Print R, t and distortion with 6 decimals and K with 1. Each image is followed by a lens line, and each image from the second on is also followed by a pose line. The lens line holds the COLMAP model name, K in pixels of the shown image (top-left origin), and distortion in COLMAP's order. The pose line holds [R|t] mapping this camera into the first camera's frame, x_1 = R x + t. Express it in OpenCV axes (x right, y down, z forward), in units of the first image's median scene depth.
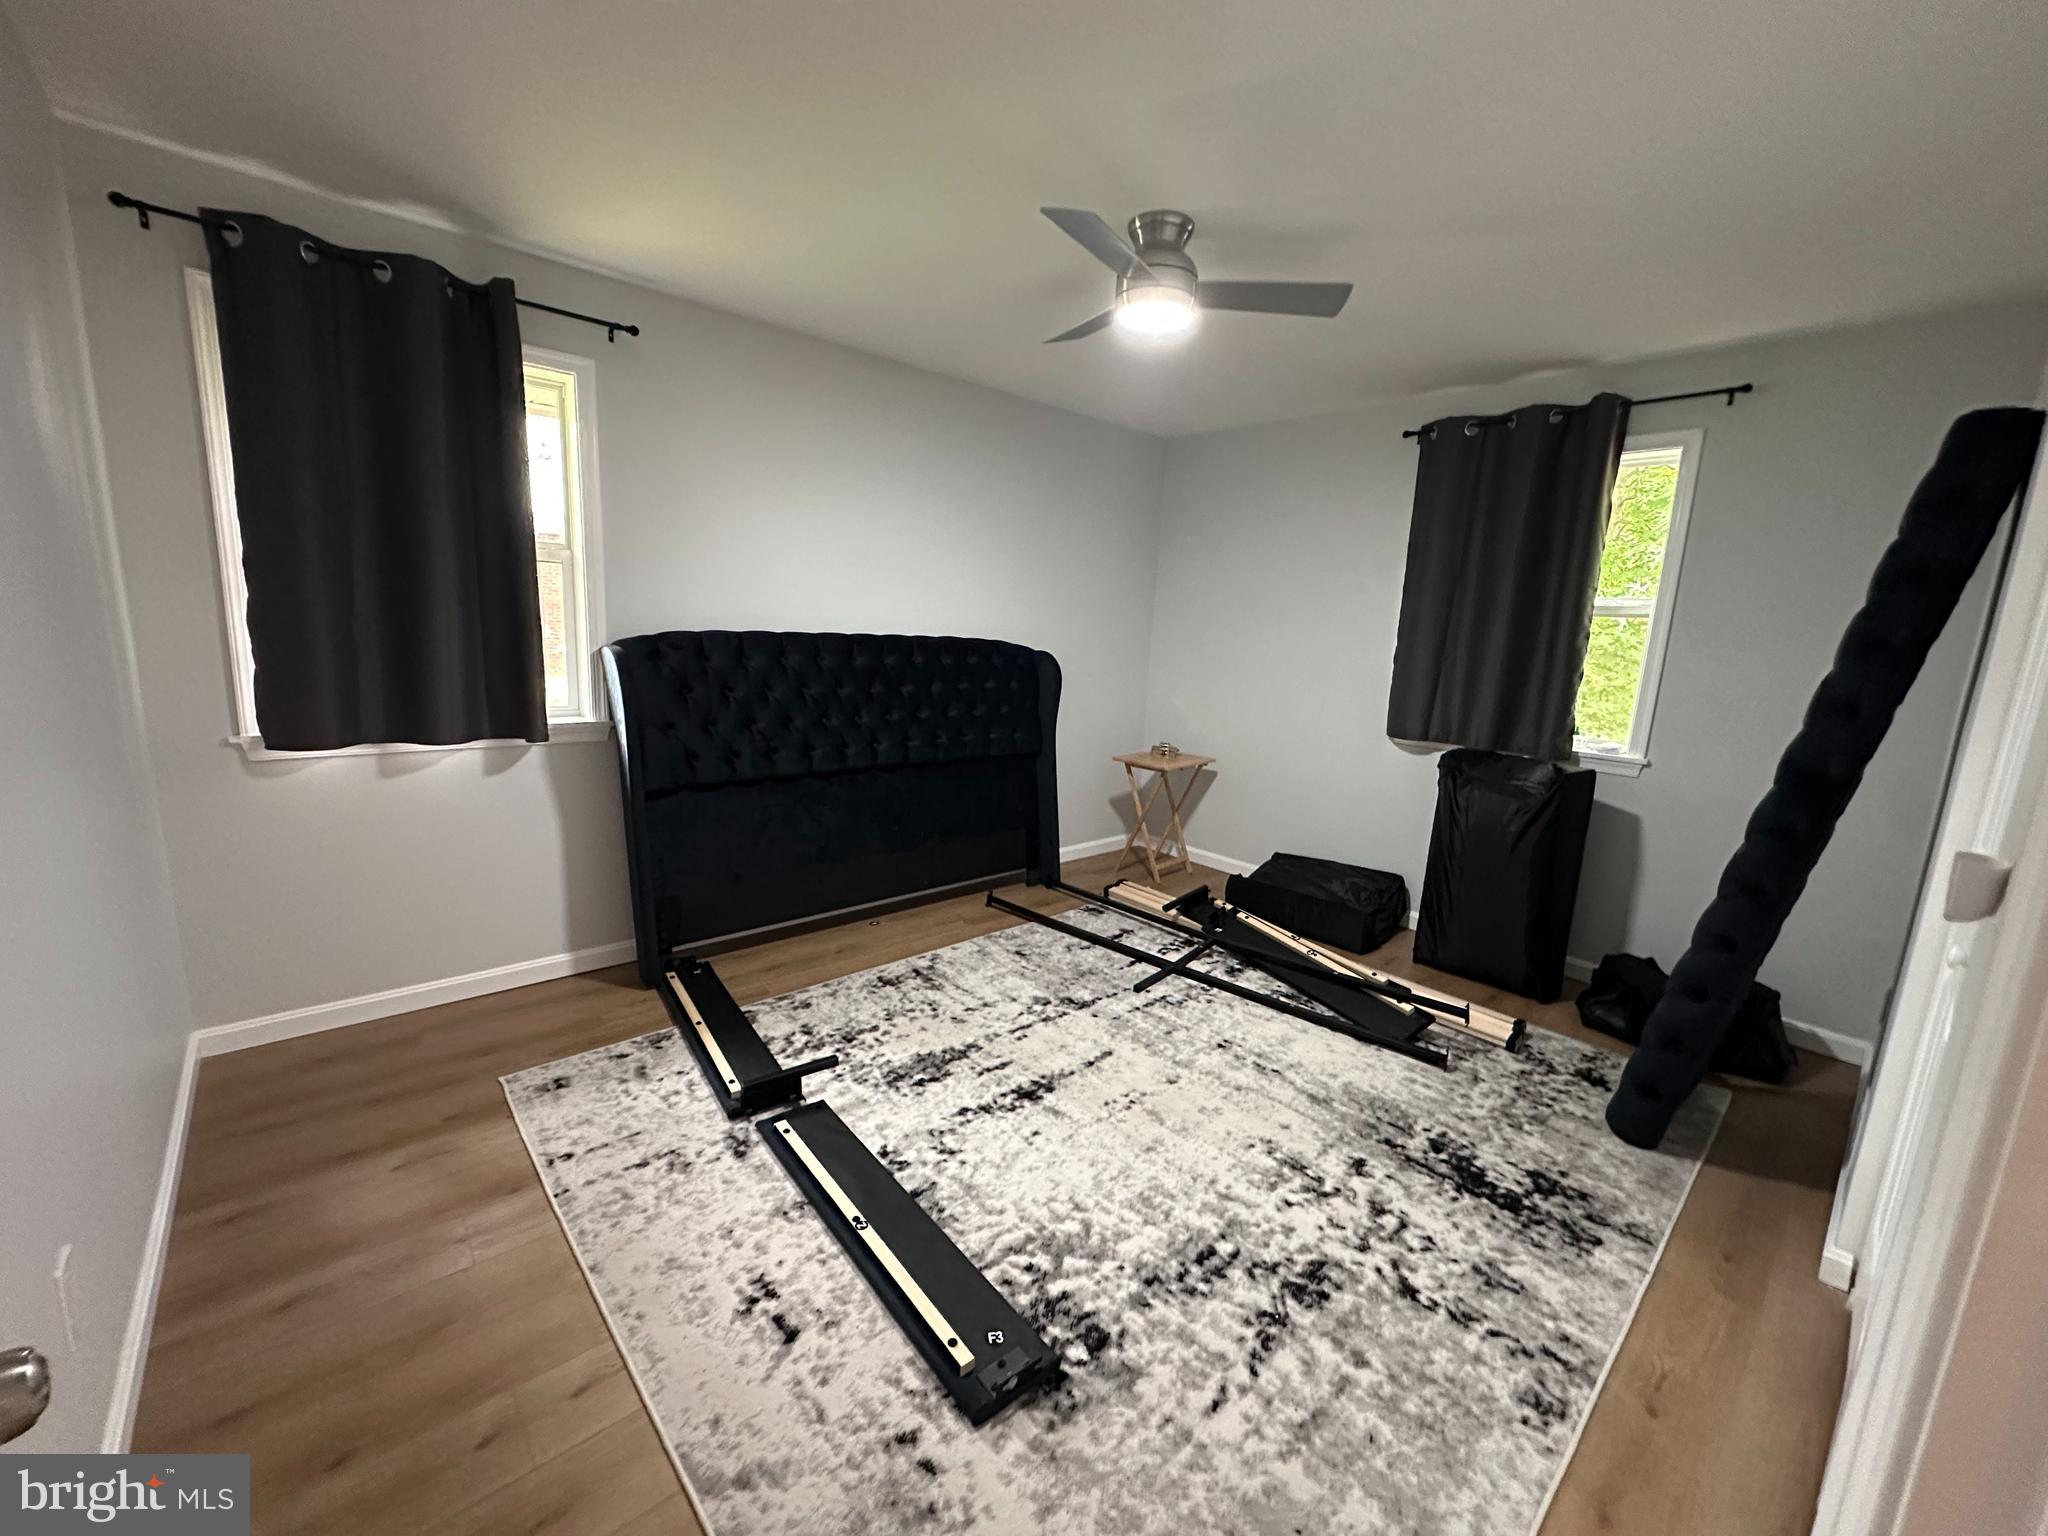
lens RADIAL K [[814.0, 0, 1018.1], [0, 814.0, 763.6], [0, 0, 1]] dist [-0.004694, 0.001133]
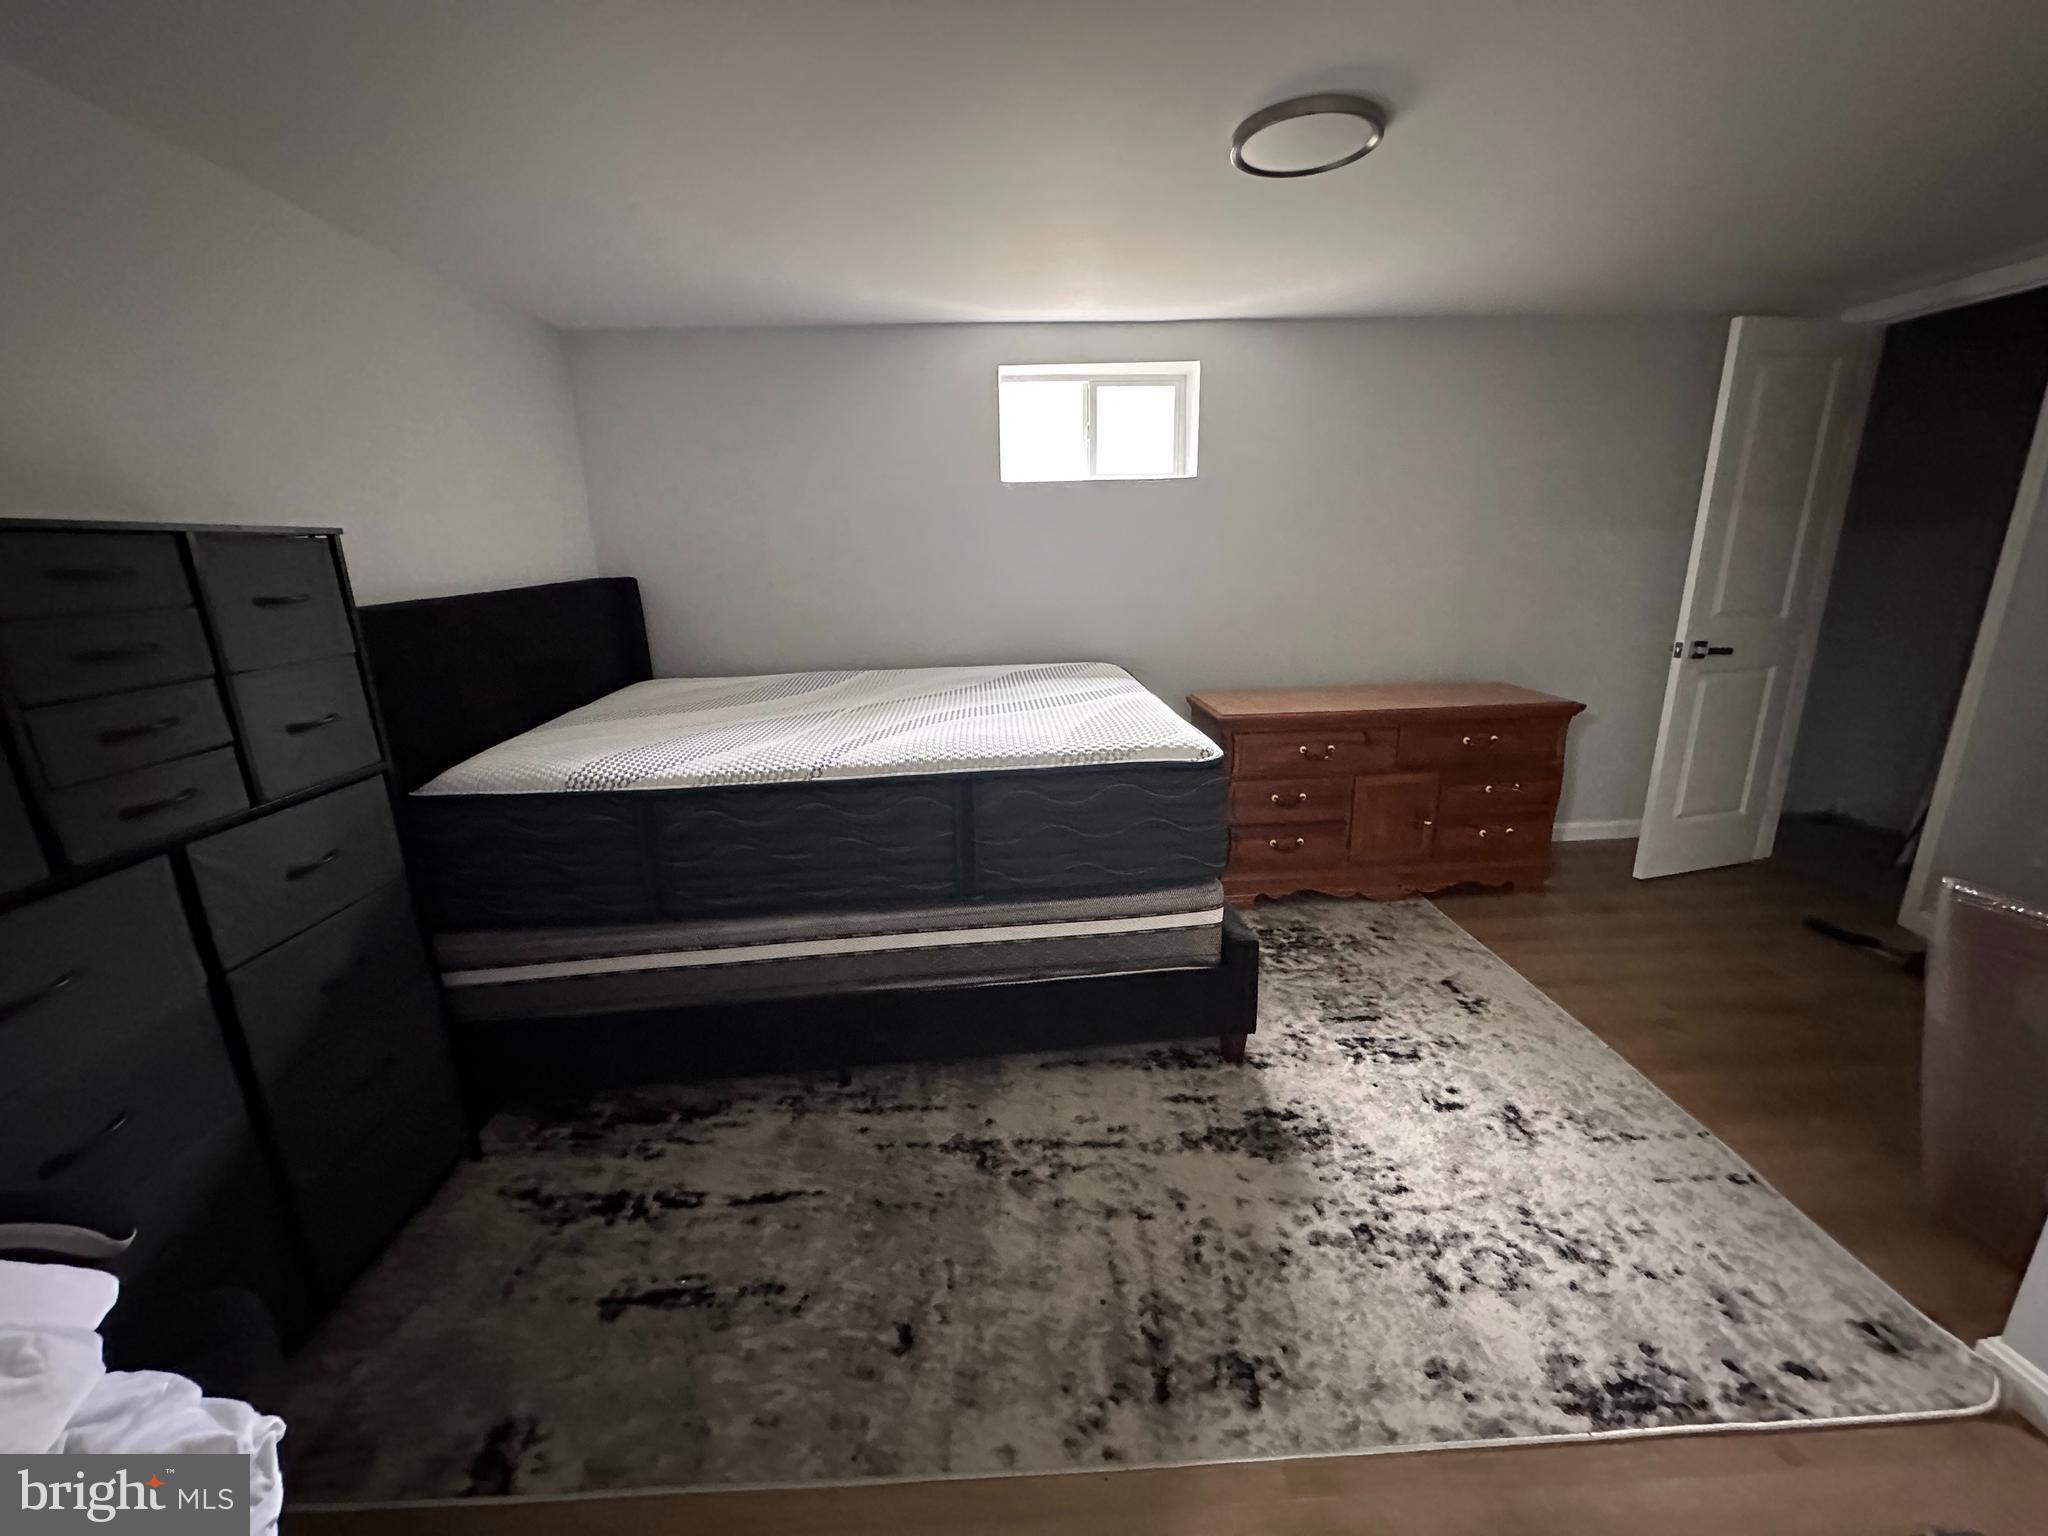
lens RADIAL K [[814.0, 0, 1026.0], [0, 814.0, 762.3], [0, 0, 1]] dist [-0.004694, 0.001133]
pose [[-0.765498, -0.195913, 0.612887, -0.339159], [0.109026, 0.899252, 0.423626, -0.296249], [-0.634134, 0.391105, -0.667016, 1.524852]]
